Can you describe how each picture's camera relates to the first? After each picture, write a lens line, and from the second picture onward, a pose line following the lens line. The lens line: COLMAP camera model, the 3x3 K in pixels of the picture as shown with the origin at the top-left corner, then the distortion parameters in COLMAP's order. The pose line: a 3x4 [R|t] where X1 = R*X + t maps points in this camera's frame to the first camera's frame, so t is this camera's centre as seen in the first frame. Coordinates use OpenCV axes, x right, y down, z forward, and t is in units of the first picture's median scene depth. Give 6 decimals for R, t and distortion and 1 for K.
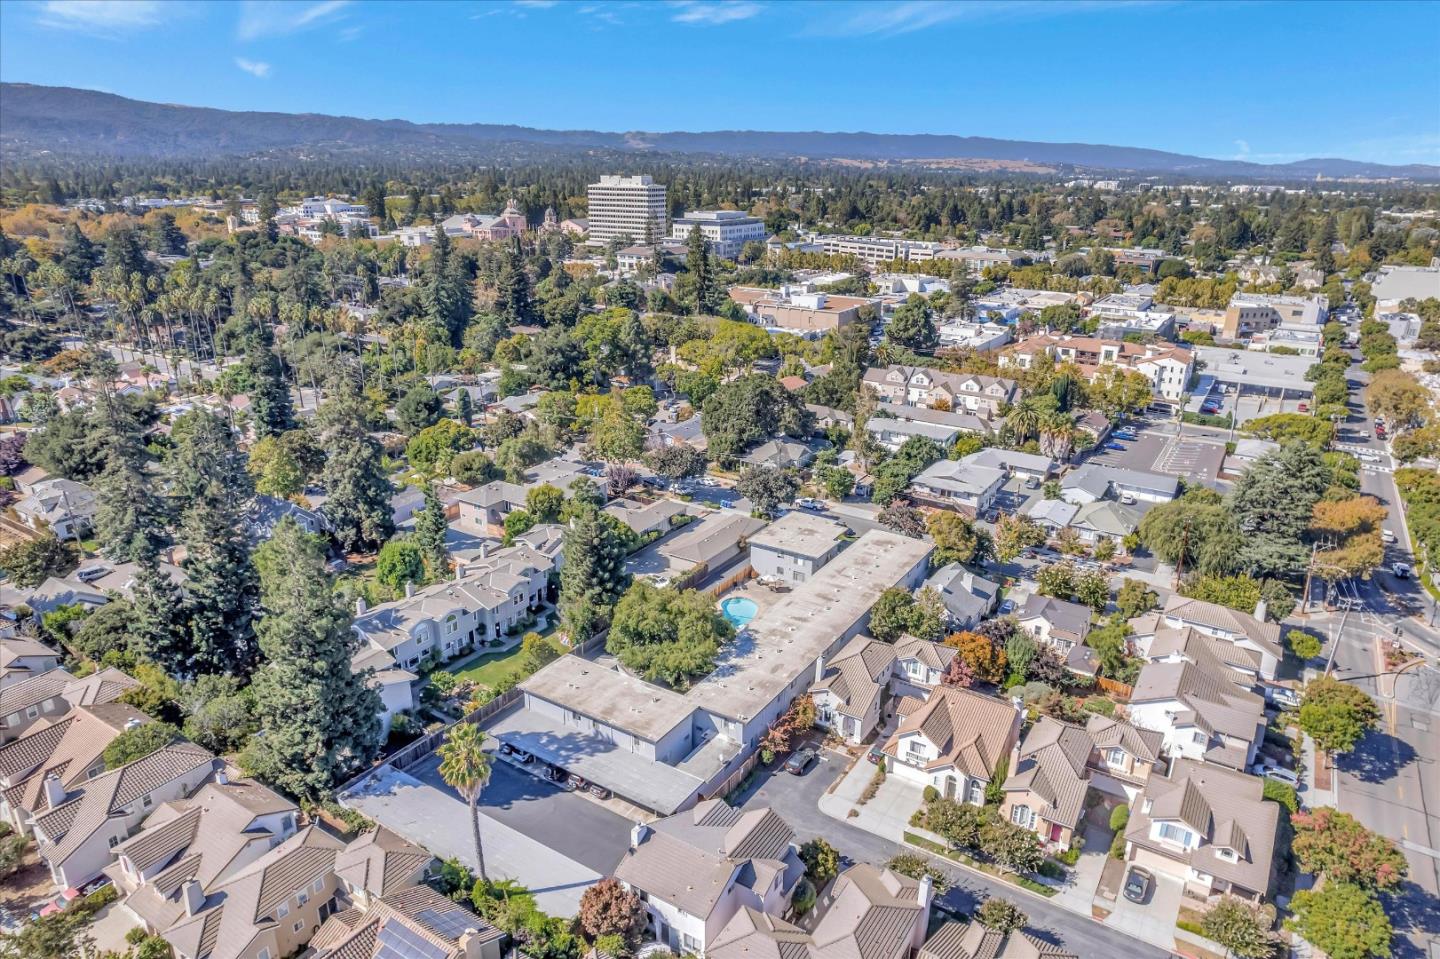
lens RADIAL K [[943.1, 0, 720.0], [0, 943.1, 479.5], [0, 0, 1]] dist [-0.055631, -0.000205]
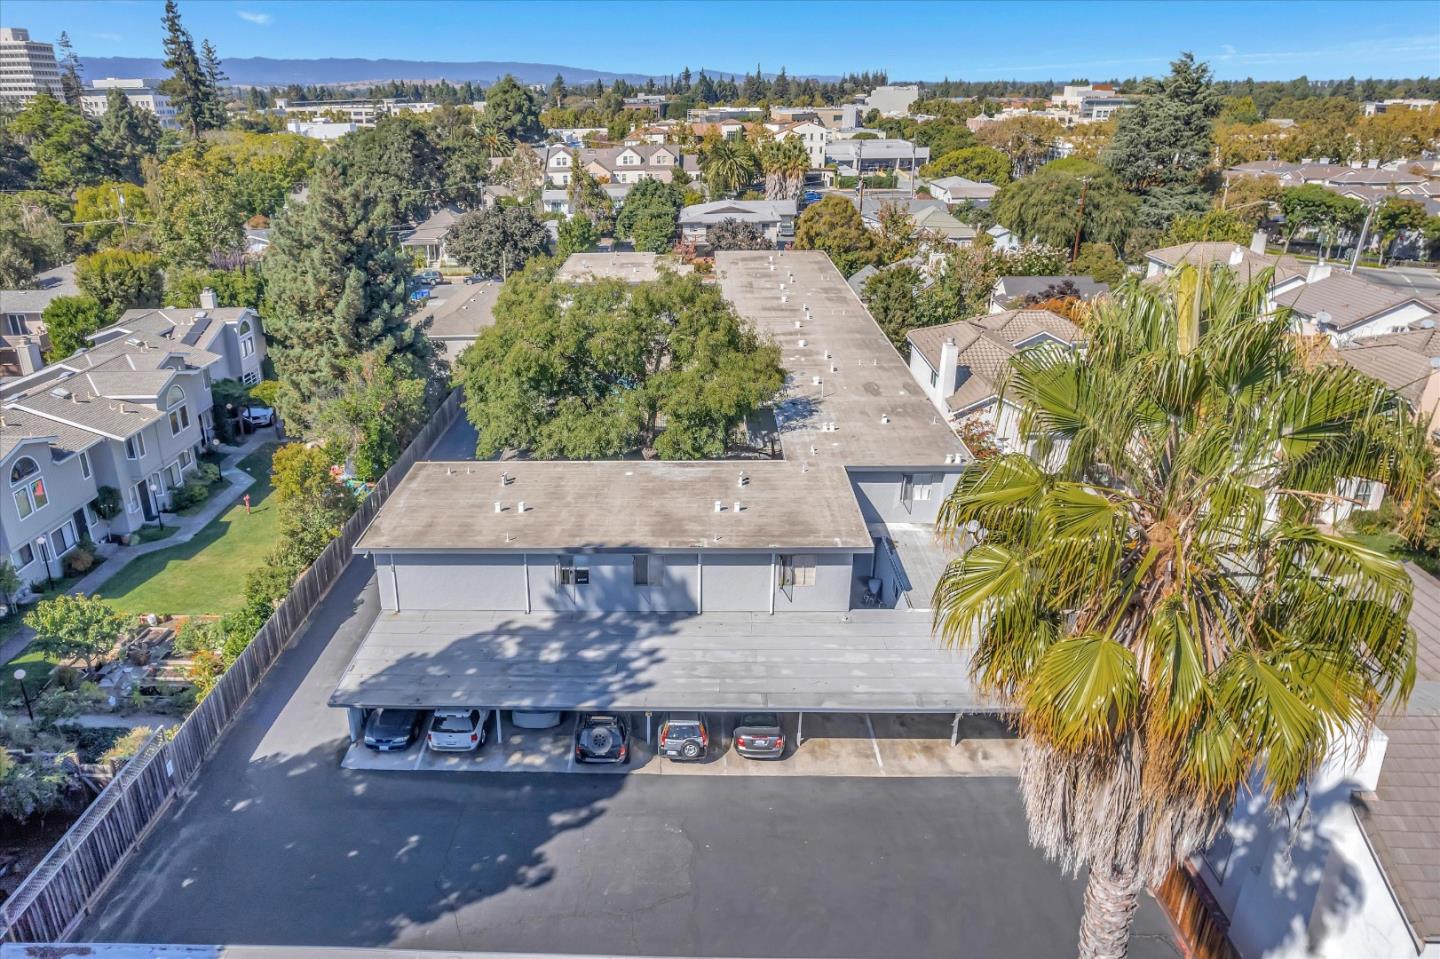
lens RADIAL K [[943.1, 0, 720.0], [0, 943.1, 479.5], [0, 0, 1]] dist [-0.055631, -0.000205]
pose [[0.841191, -0.231807, 0.488532, -0.220132], [0.194295, 0.972689, 0.126987, 0.148326], [-0.504627, -0.011901, 0.863256, 0.537179]]
